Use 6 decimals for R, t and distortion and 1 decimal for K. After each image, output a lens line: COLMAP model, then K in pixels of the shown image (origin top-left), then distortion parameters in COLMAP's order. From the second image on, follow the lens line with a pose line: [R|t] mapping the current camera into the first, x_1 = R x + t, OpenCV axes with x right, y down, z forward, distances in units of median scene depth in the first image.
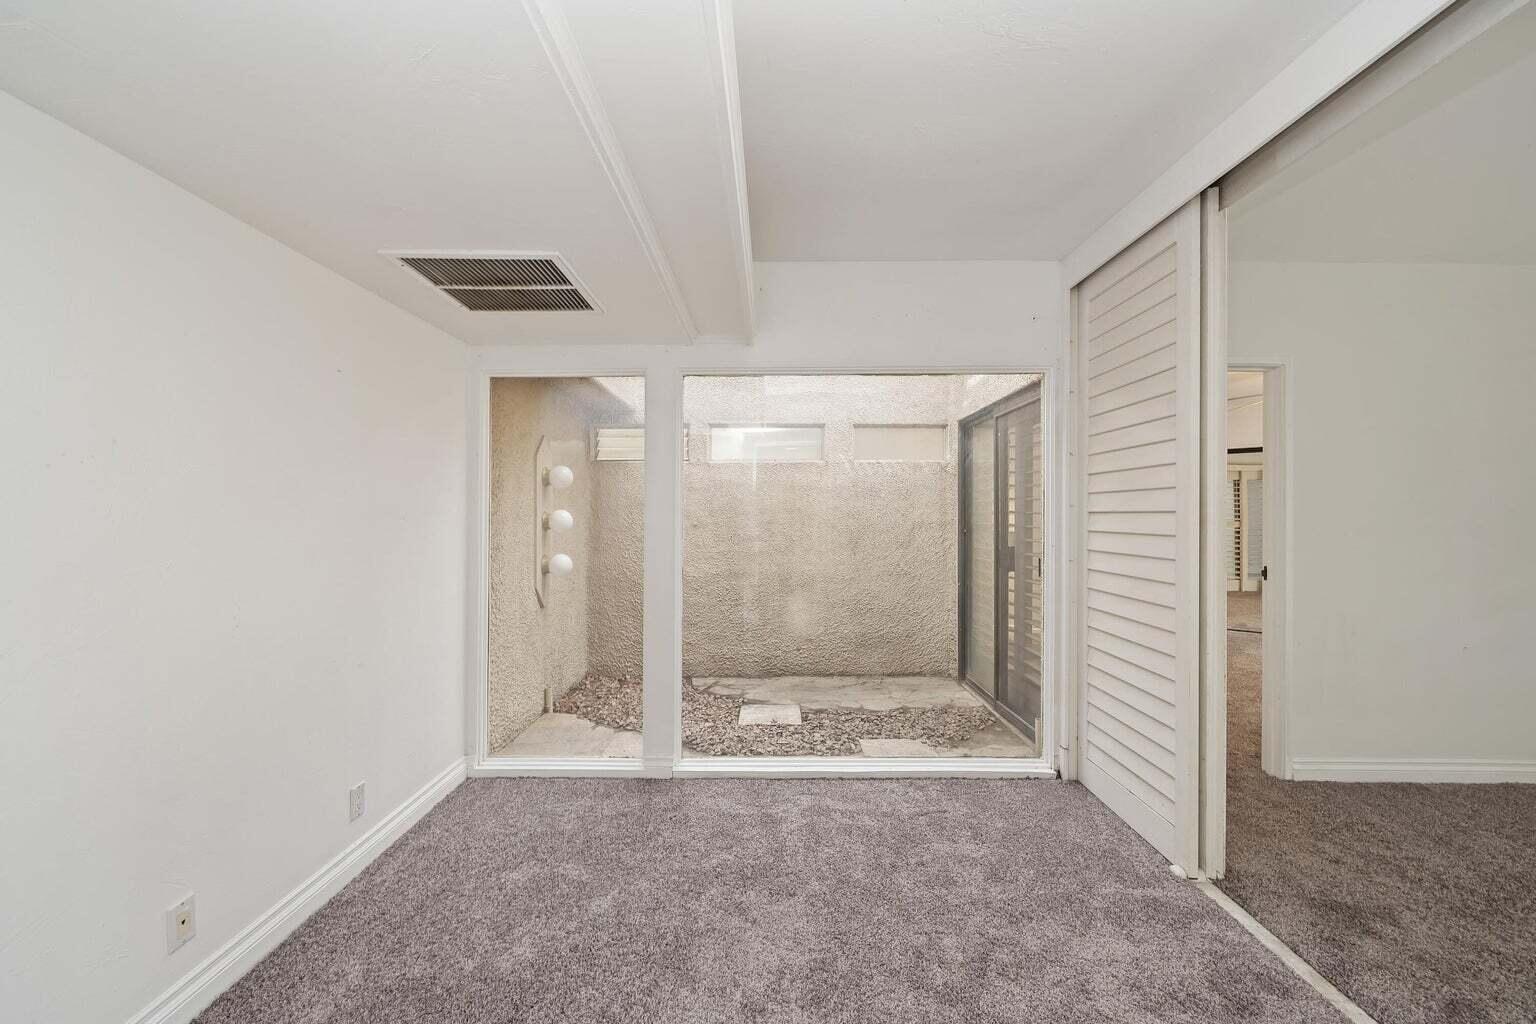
lens RADIAL K [[596.4, 0, 768.4], [0, 596.4, 511.9], [0, 0, 1]] dist [-0.011677, -0.000140]
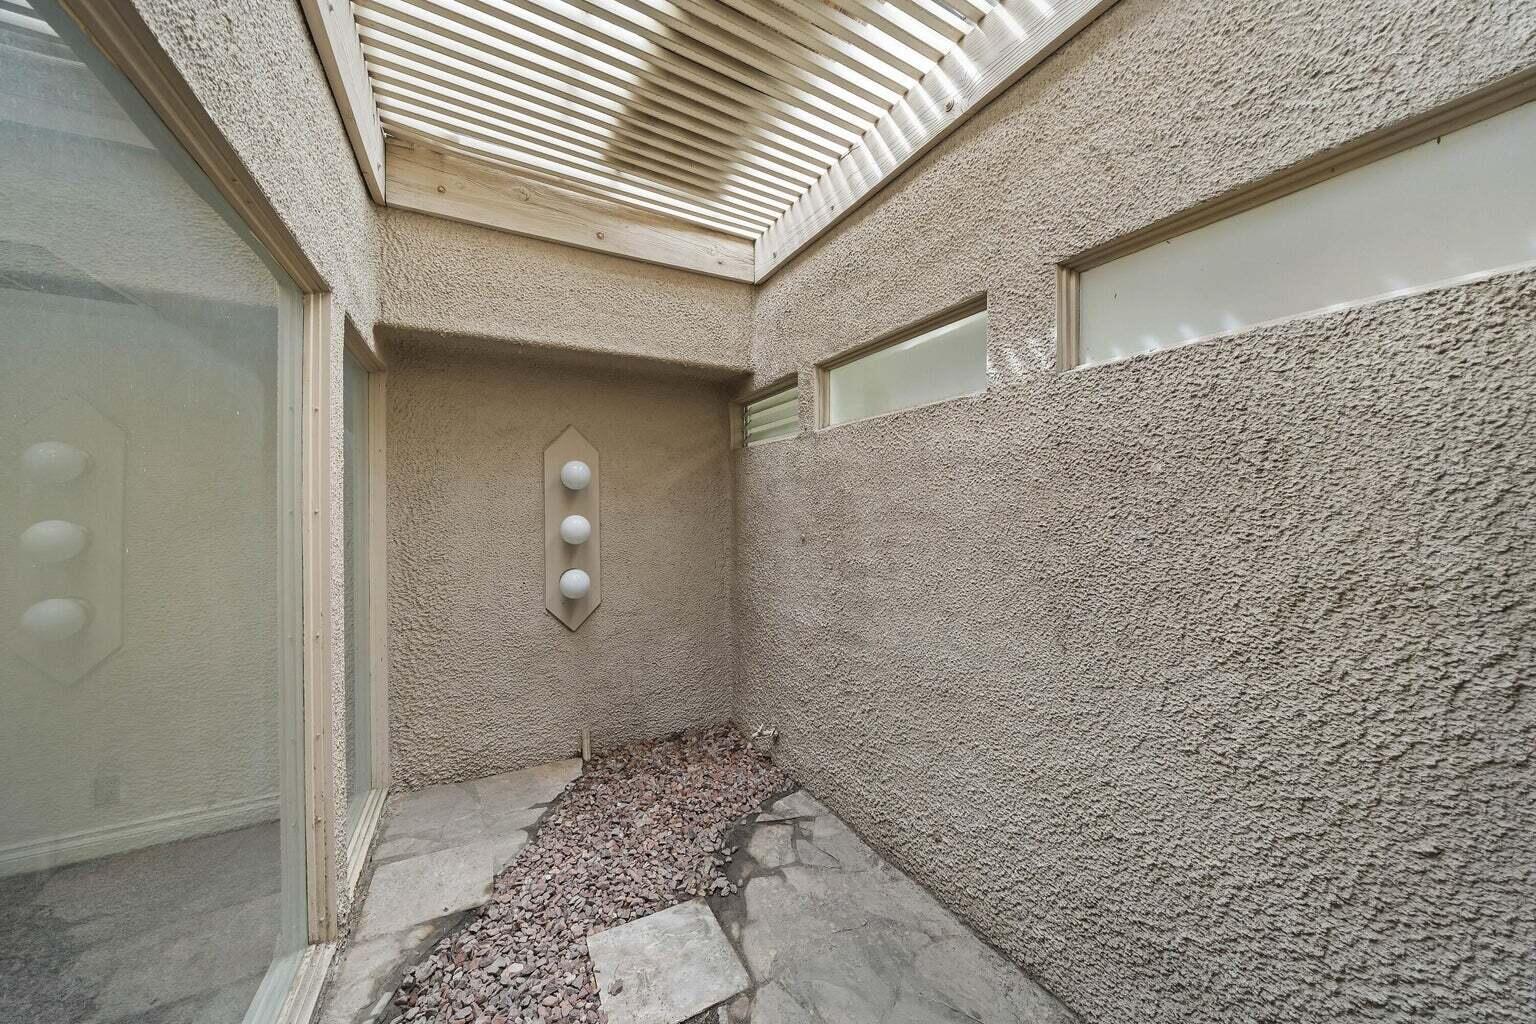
lens RADIAL K [[511.0, 0, 768.0], [0, 511.0, 511.9], [0, 0, 1]] dist [0.000290, 0.000020]
pose [[0.495941, 0.003201, -0.868350, 0.313378], [0.001146, 0.999990, 0.004341, -0.008265], [0.868355, -0.003148, 0.495933, 0.715807]]
